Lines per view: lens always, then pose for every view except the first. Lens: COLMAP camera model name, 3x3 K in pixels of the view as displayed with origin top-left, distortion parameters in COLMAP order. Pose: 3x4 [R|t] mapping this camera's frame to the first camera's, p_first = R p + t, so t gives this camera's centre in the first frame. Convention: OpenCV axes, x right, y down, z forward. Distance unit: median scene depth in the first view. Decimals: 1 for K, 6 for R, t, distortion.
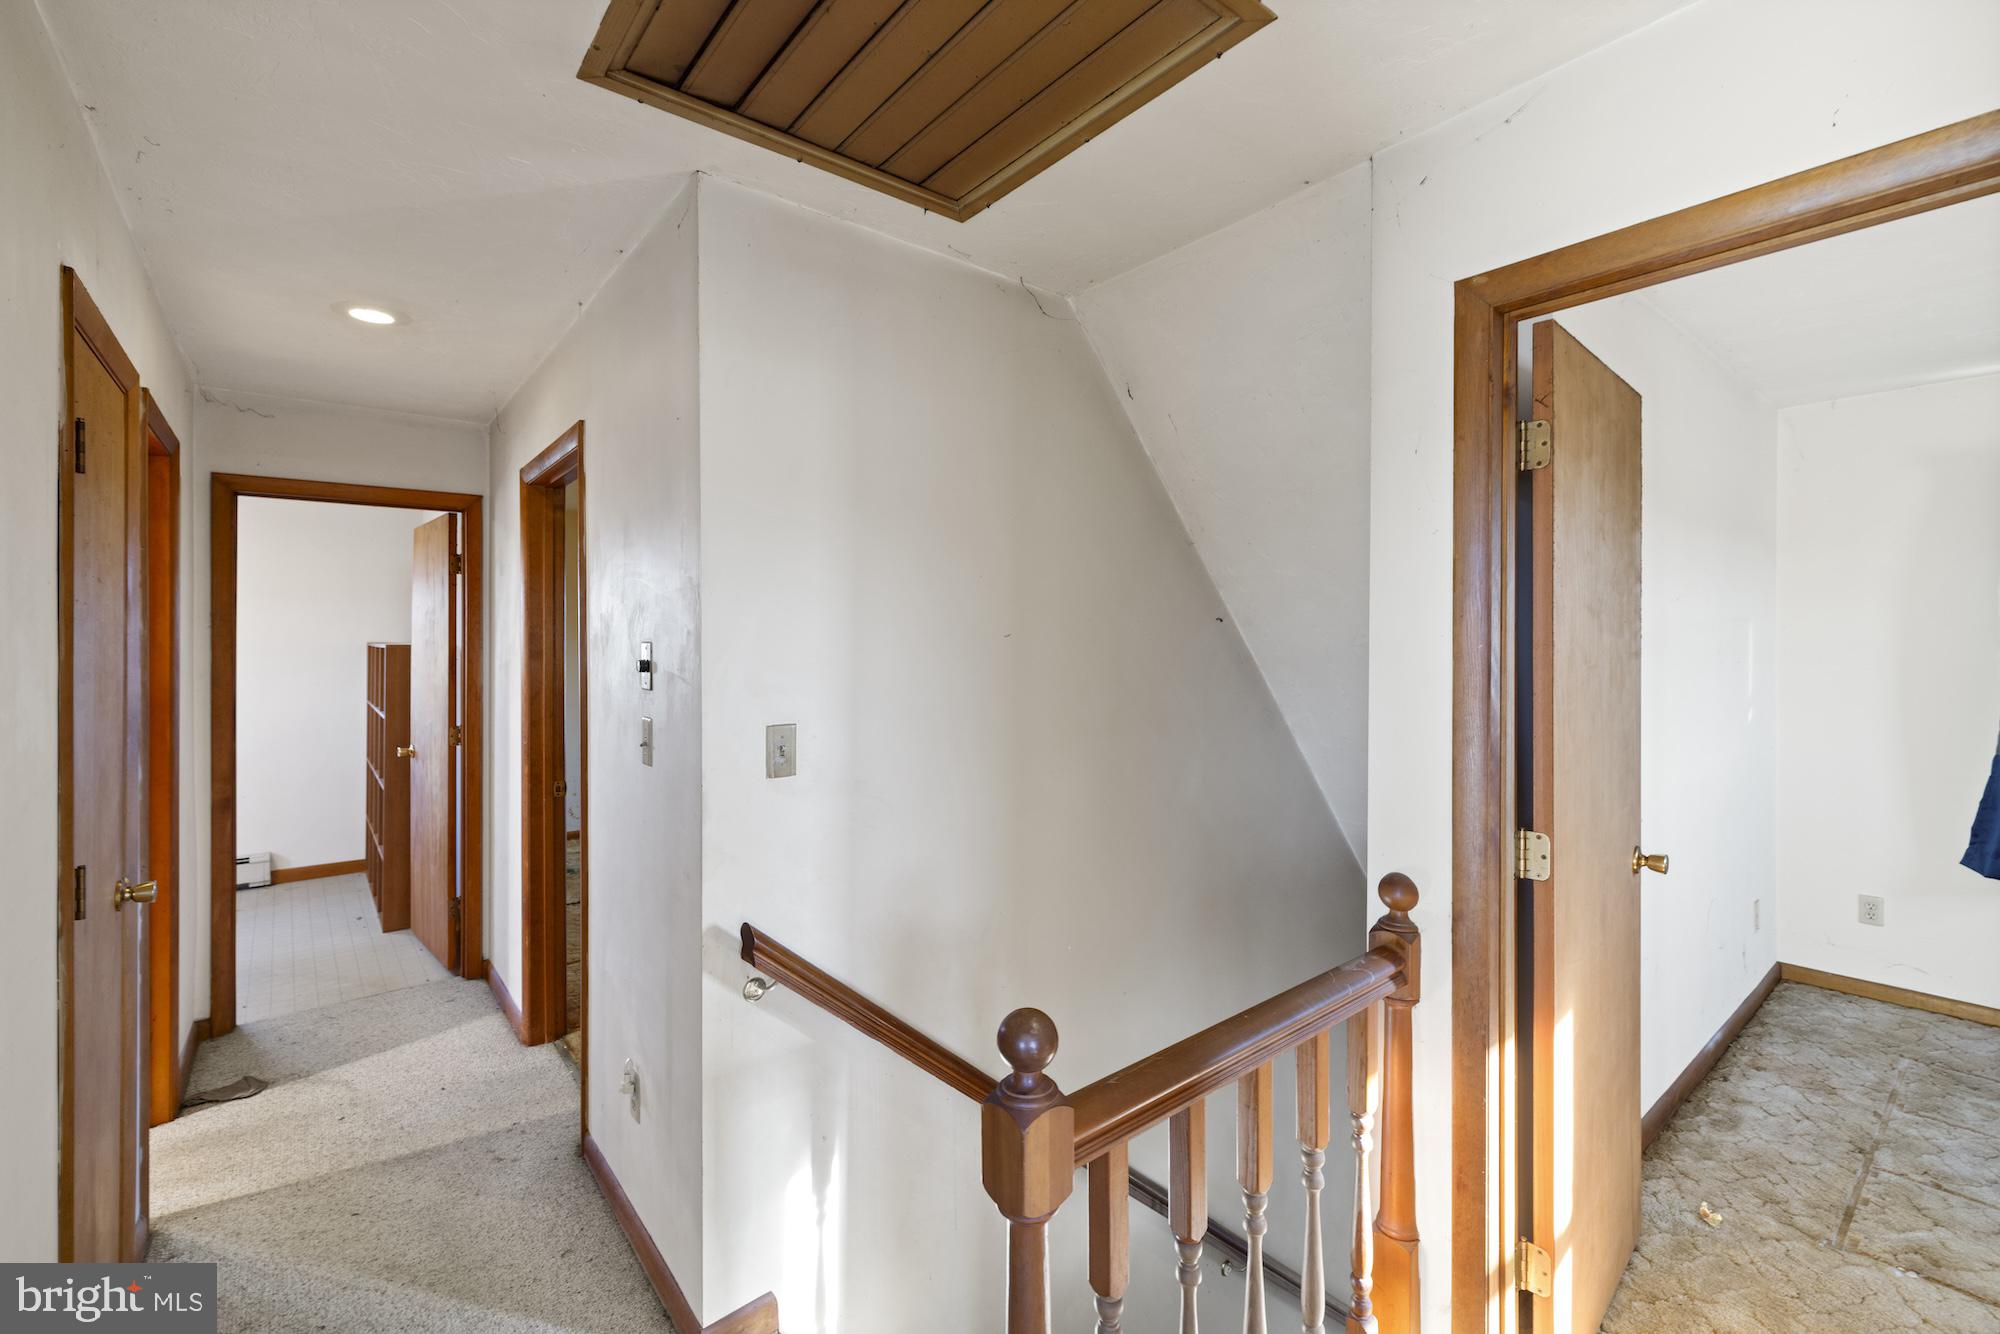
lens RADIAL K [[859.7, 0, 974.3], [0, 859.7, 653.5], [0, 0, 1]] dist [0.008435, -0.002087]
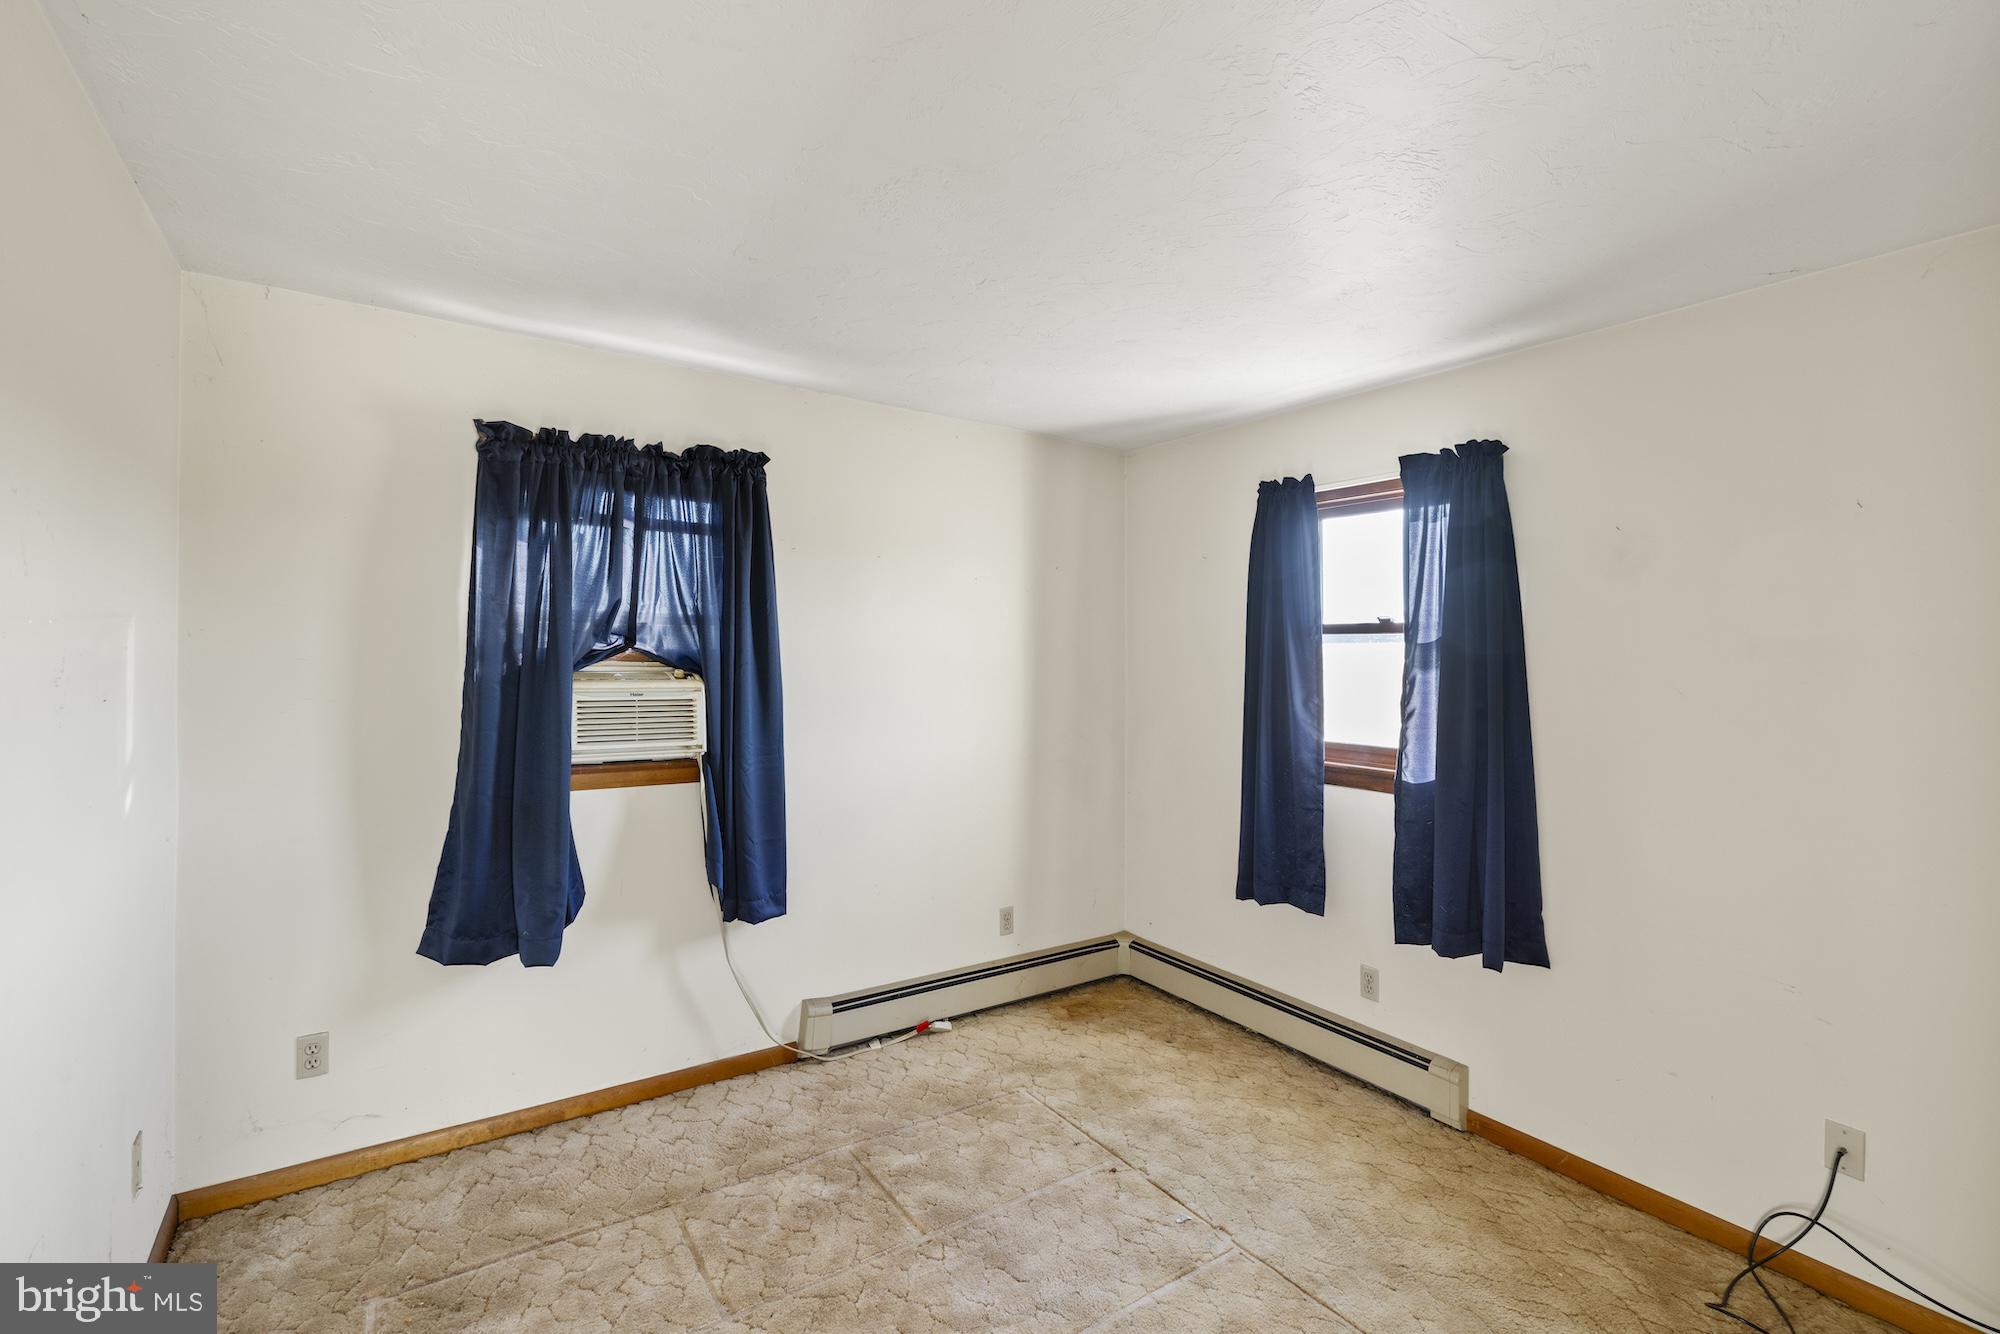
lens RADIAL K [[859.7, 0, 962.6], [0, 859.7, 654.4], [0, 0, 1]] dist [0.008435, -0.002087]
pose [[0.075834, -0.002594, 0.997117, 0.429586], [-0.005282, 0.999982, 0.003003, -0.022064], [-0.997107, -0.005495, 0.075818, 0.474322]]
